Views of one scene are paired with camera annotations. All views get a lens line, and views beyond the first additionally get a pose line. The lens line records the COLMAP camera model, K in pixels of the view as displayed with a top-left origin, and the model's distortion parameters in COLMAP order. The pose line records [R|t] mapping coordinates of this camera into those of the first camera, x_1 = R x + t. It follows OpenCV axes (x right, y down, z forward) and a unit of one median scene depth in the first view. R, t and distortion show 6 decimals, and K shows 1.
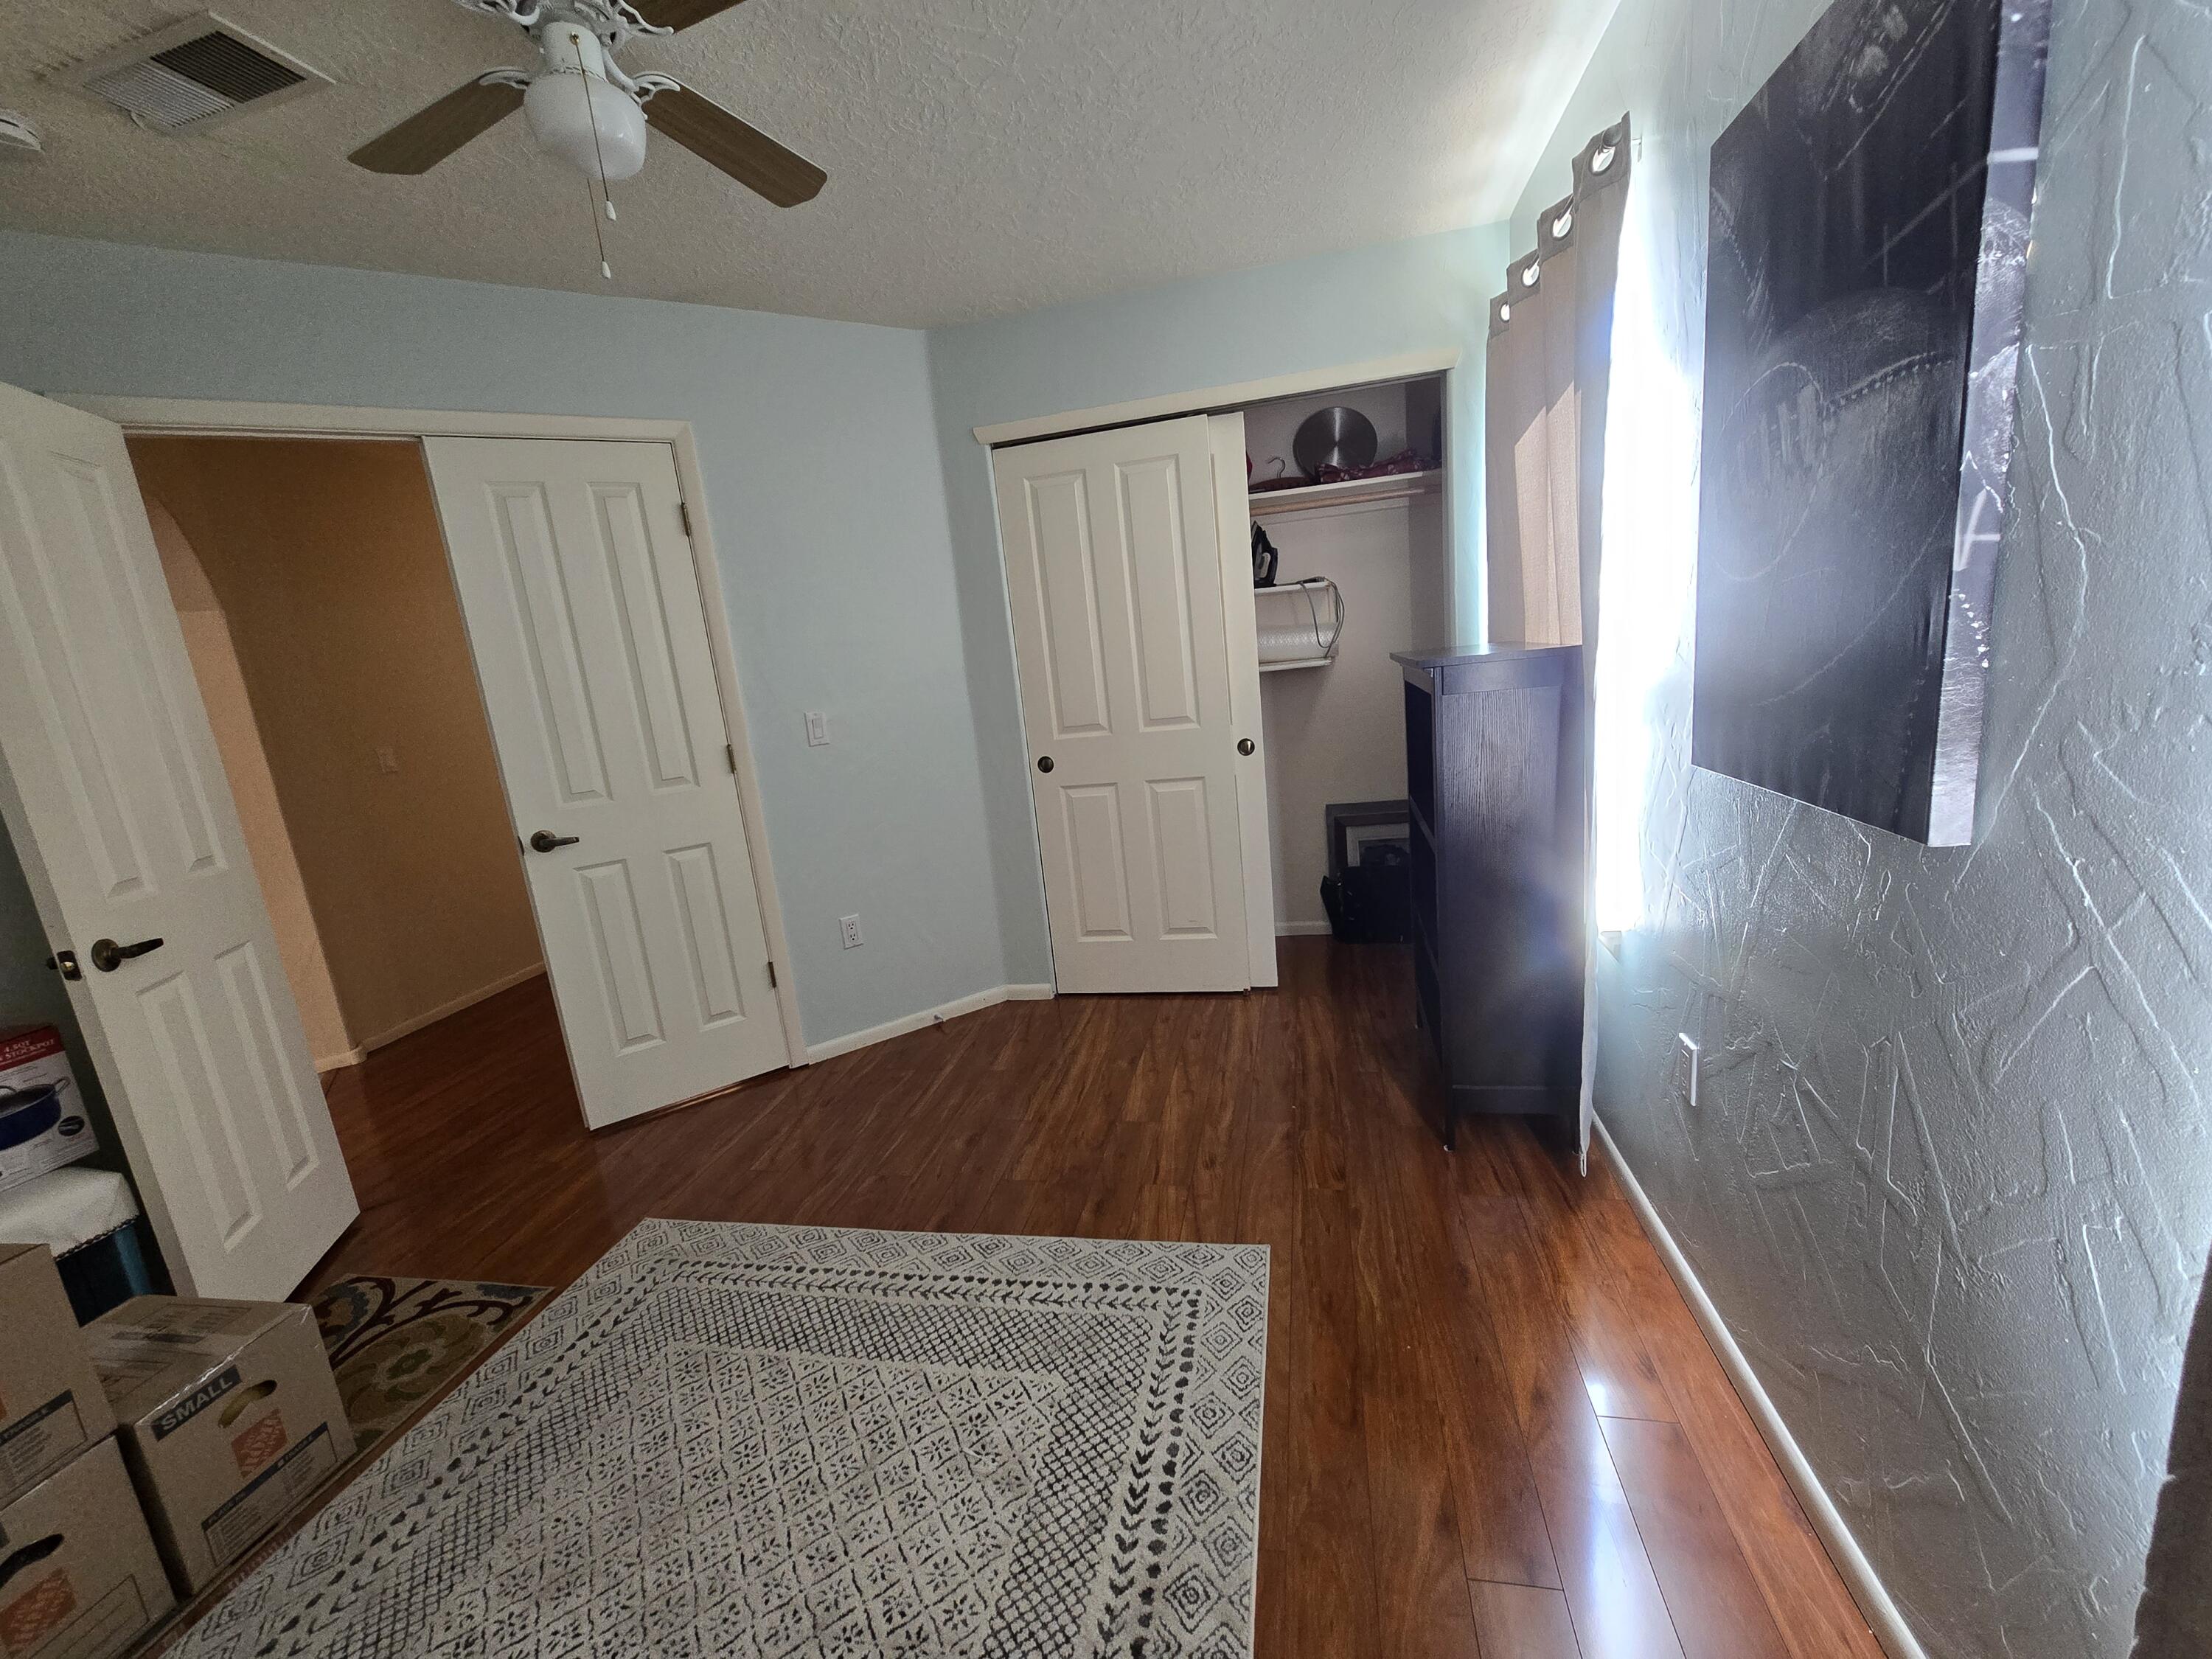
lens RADIAL K [[896.9, 0, 1098.6], [0, 896.9, 836.6], [0, 0, 1]] dist [-0.003137, -0.001036]
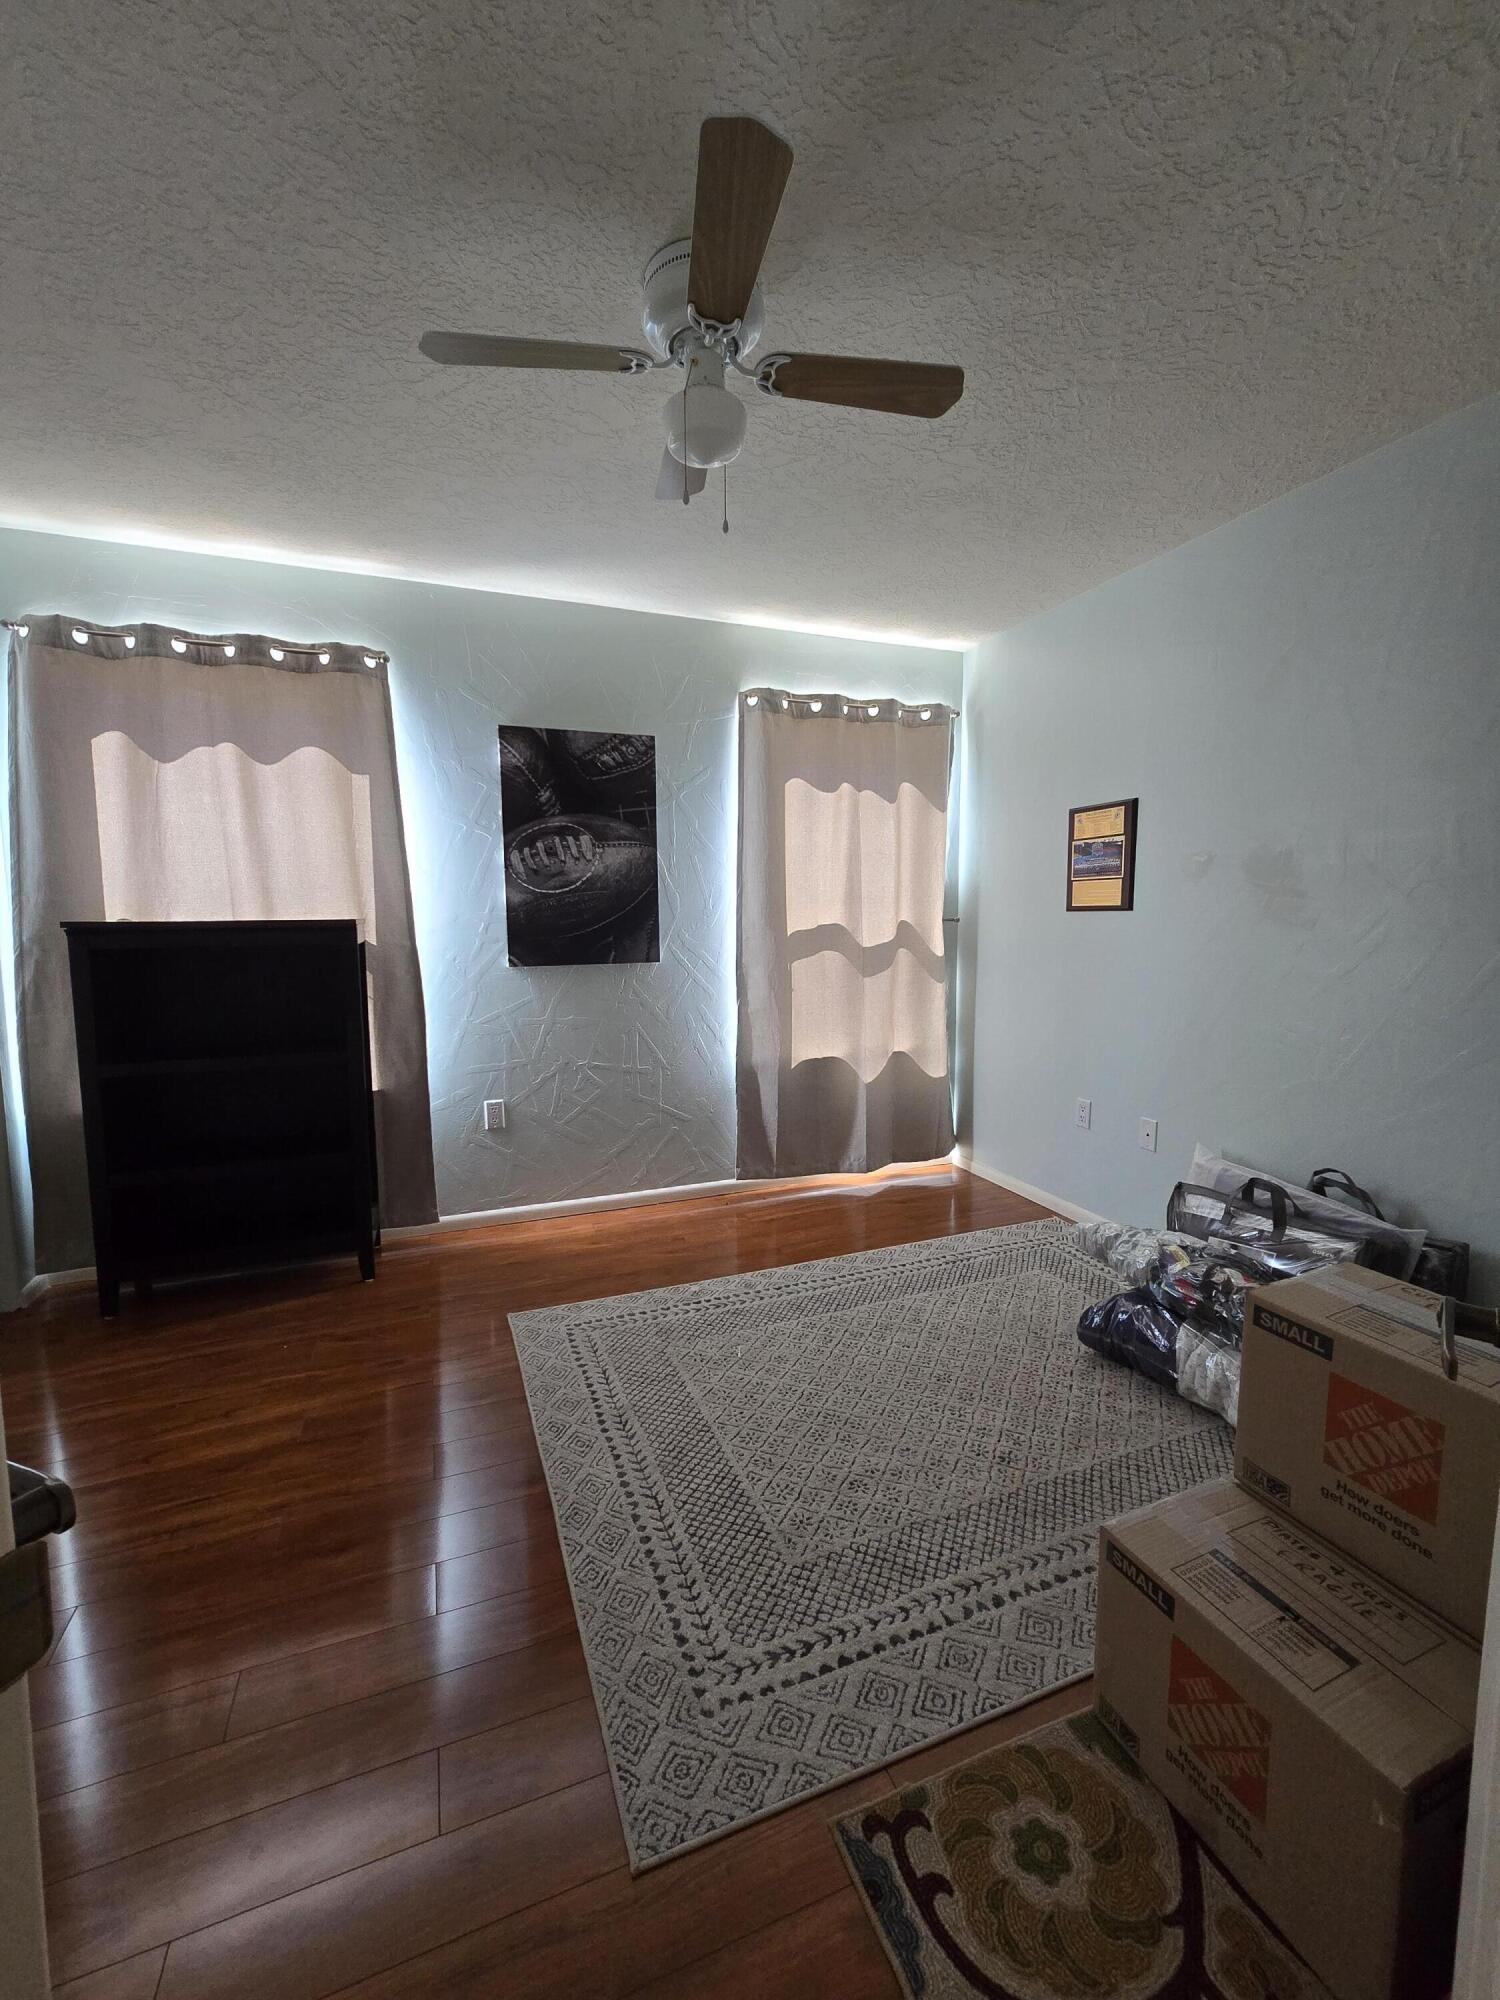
lens RADIAL K [[811.0, 0, 750.0], [0, 811.0, 1000.0], [0, 0, 1]] dist [-0.003137, -0.001036]
pose [[-0.552987, 0.015744, 0.833041, -1.108606], [0.227651, 0.964632, 0.132888, -0.103863], [-0.801486, 0.263128, -0.537014, 1.275280]]
